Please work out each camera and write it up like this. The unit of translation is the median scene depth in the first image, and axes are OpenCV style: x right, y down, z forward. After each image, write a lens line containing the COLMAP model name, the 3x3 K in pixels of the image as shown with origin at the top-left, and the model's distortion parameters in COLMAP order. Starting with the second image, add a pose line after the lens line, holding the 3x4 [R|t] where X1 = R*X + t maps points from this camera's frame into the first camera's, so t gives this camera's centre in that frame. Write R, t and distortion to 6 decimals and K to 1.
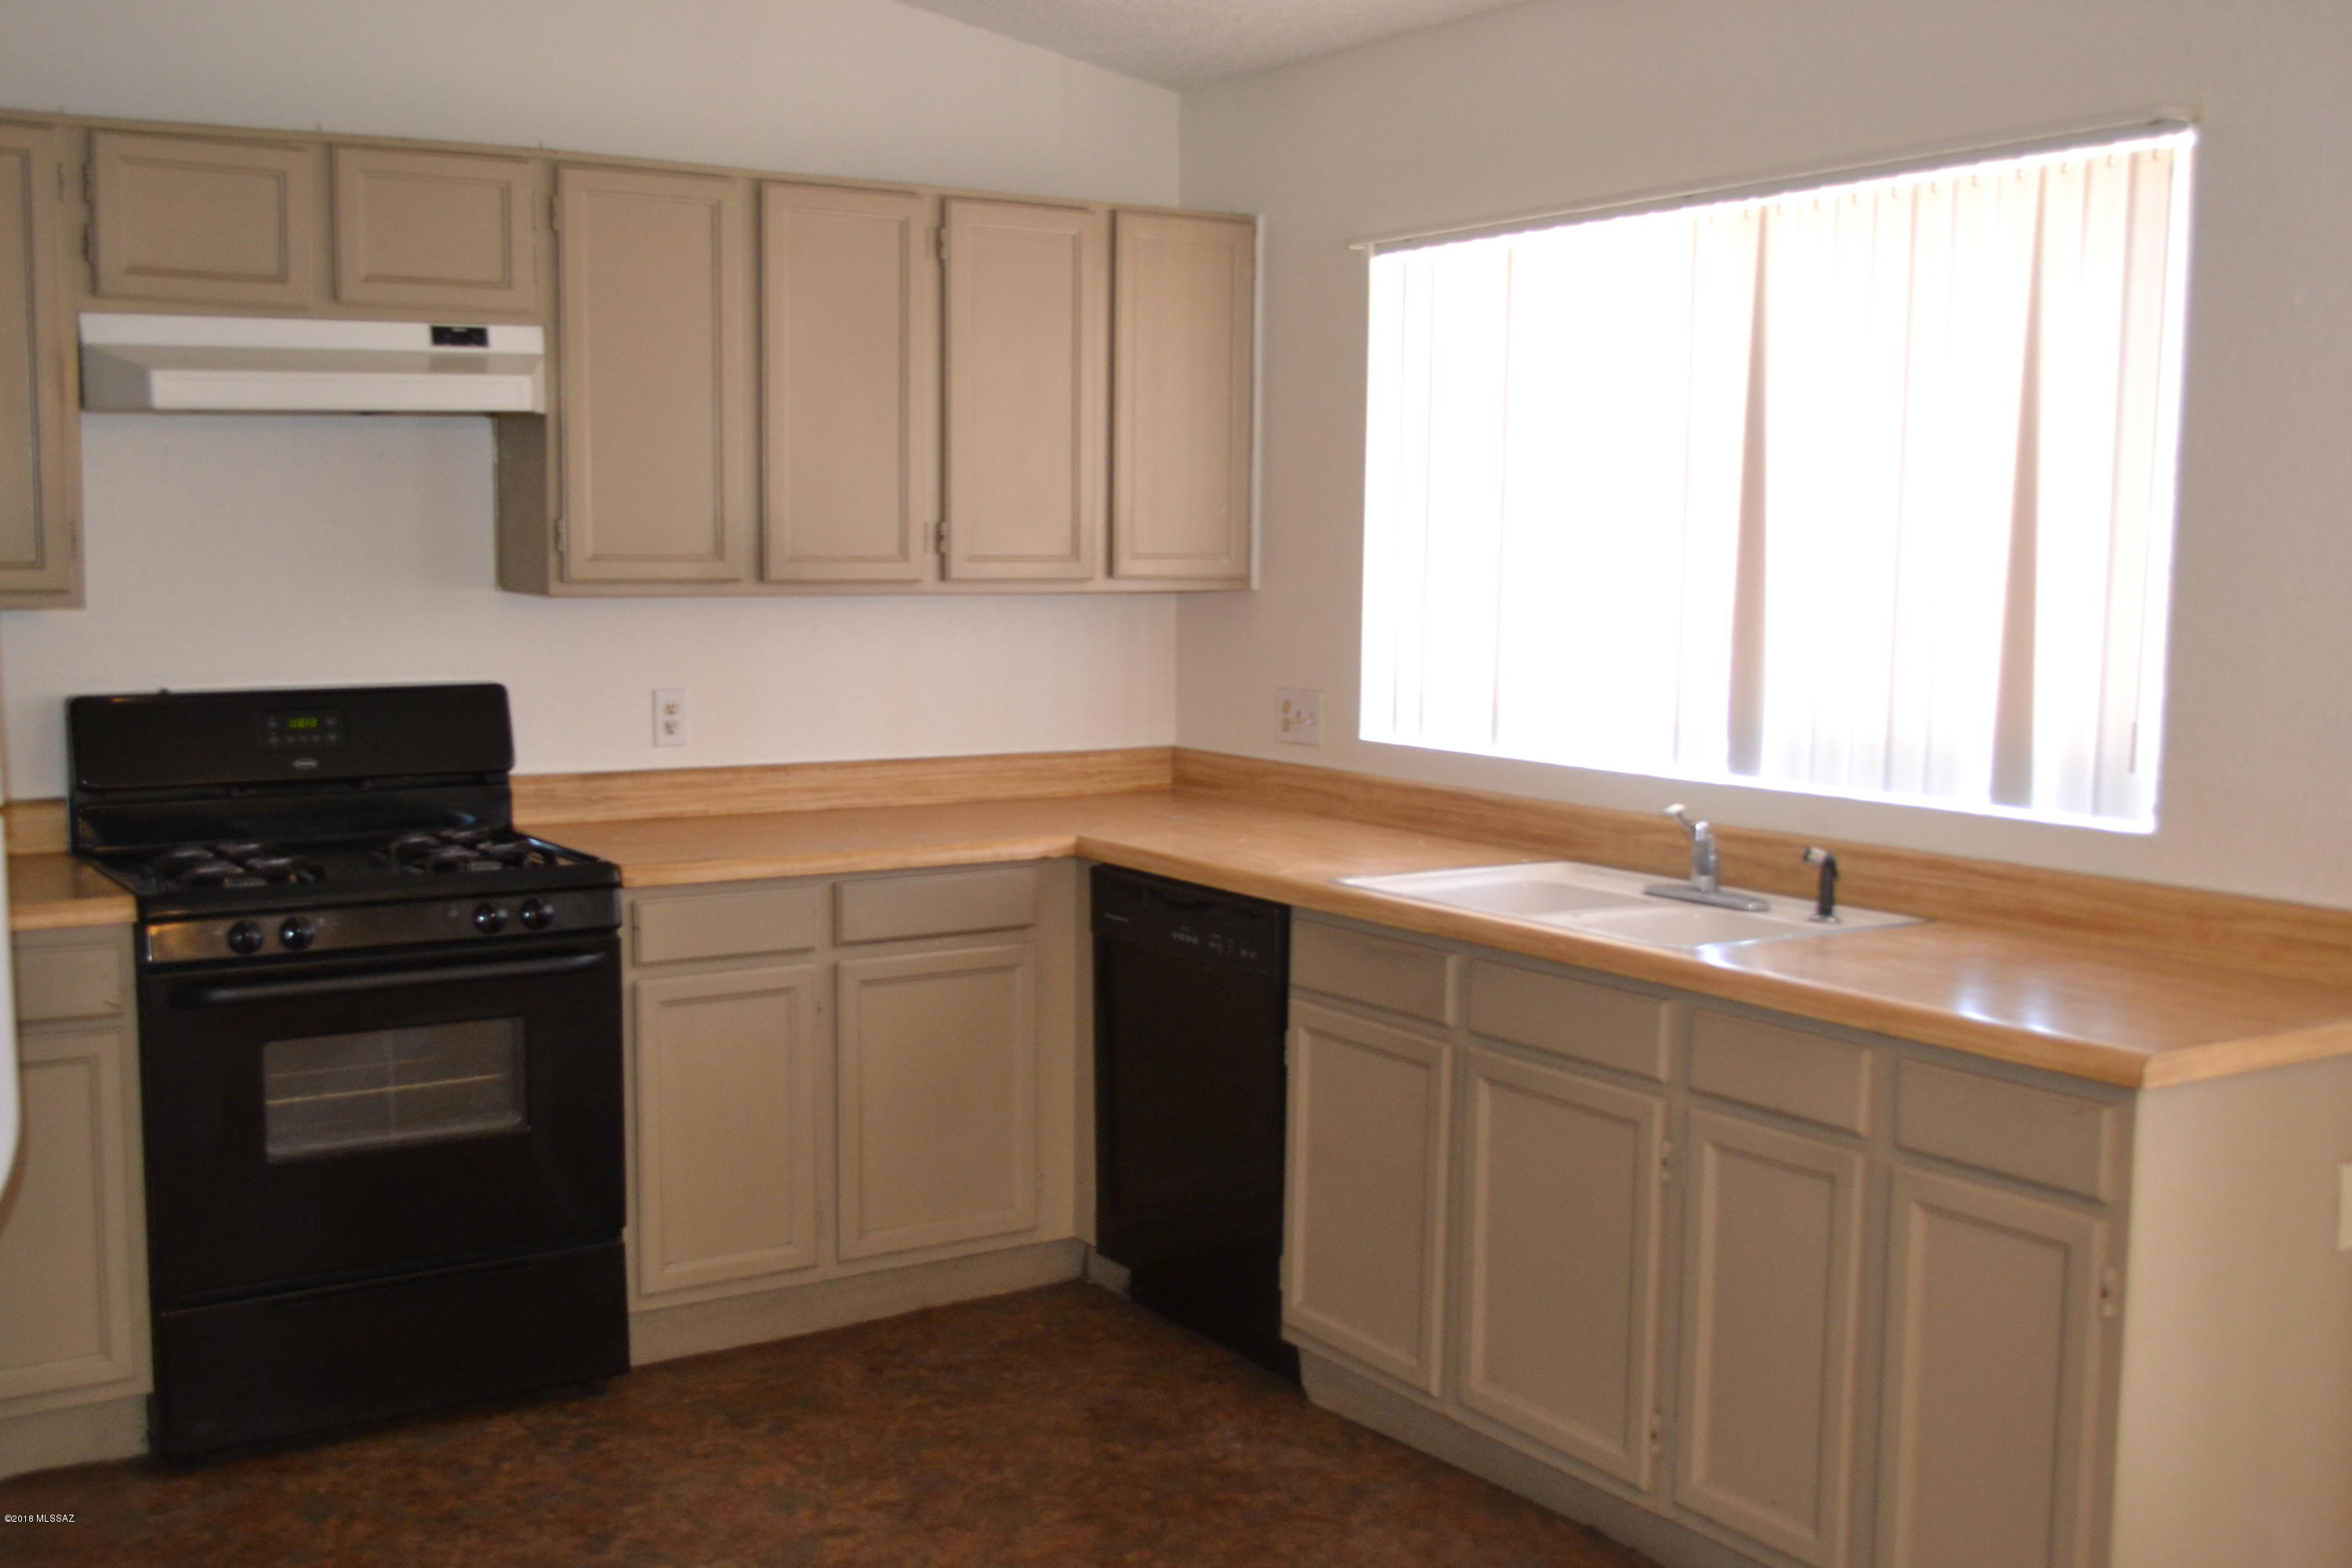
lens RADIAL K [[2327.1, 0, 1176.0], [0, 2327.1, 784.0], [0, 0, 1]] dist [-0.048011, 0.012918]
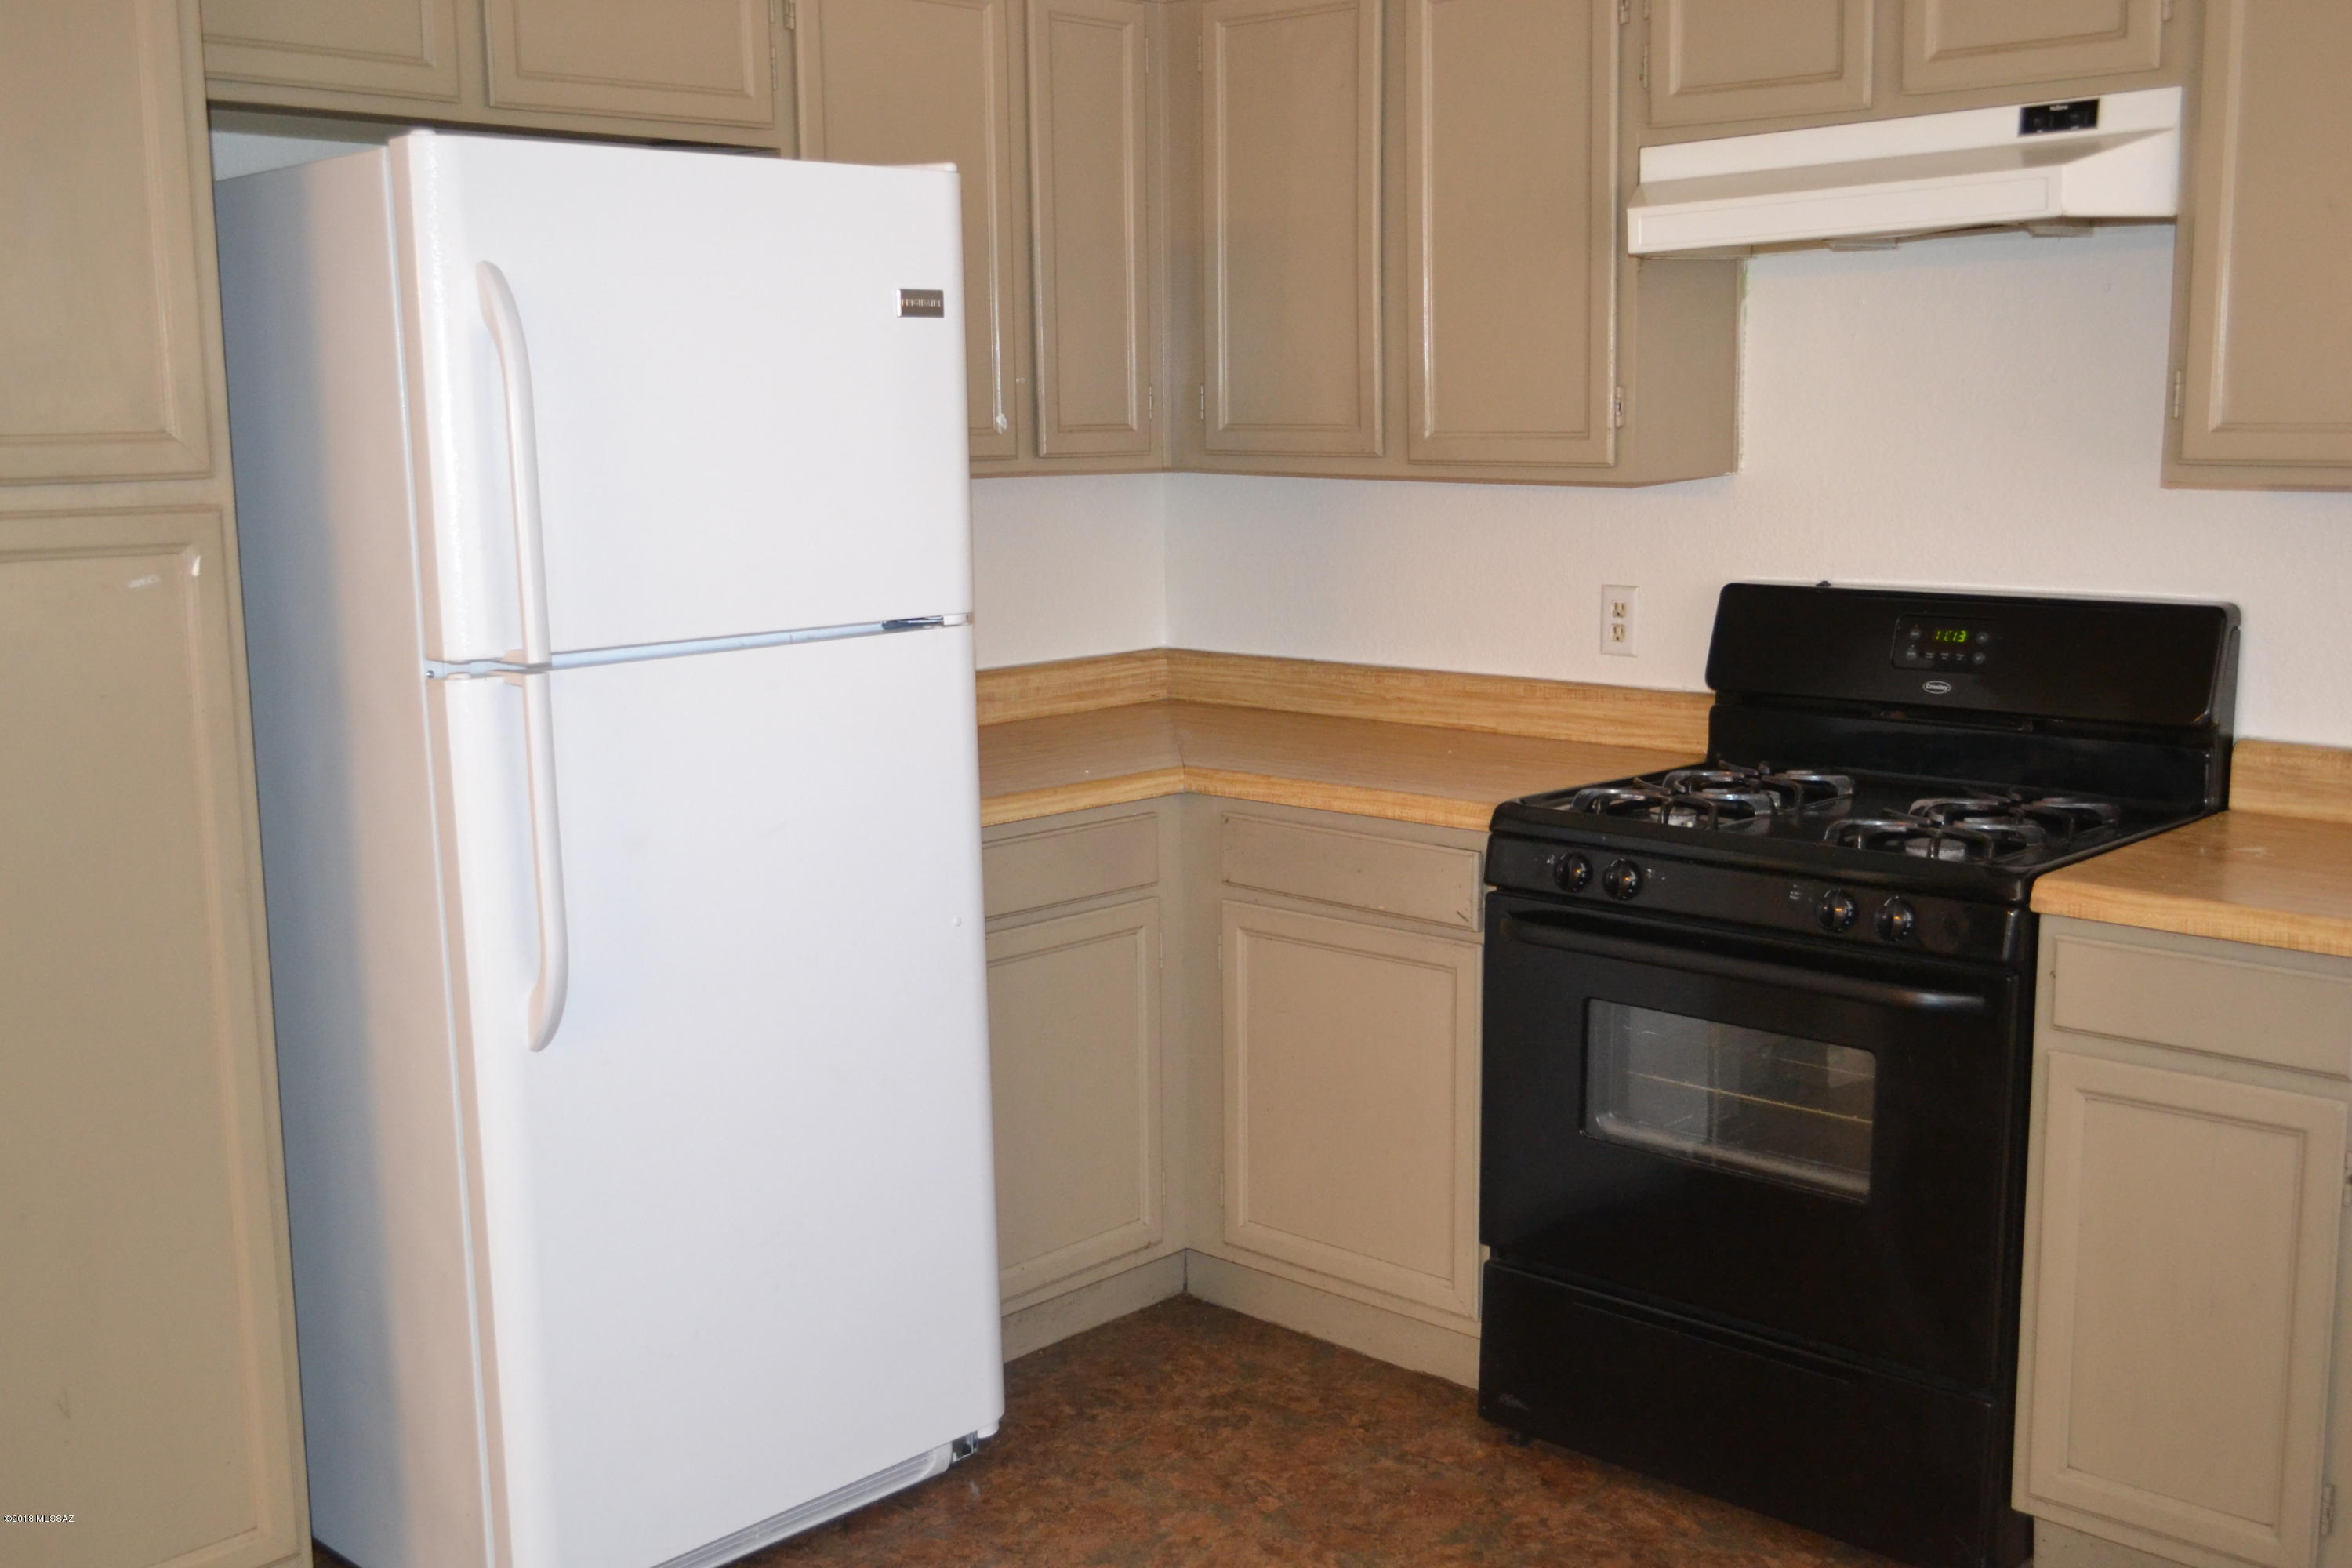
lens RADIAL K [[2327.1, 0, 1176.0], [0, 2327.1, 784.0], [0, 0, 1]] dist [-0.048011, 0.012918]
pose [[0.239064, 0.140383, -0.960802, 0.343664], [-0.089737, 0.988453, 0.122095, -0.051411], [0.966848, 0.057031, 0.248901, 0.569488]]
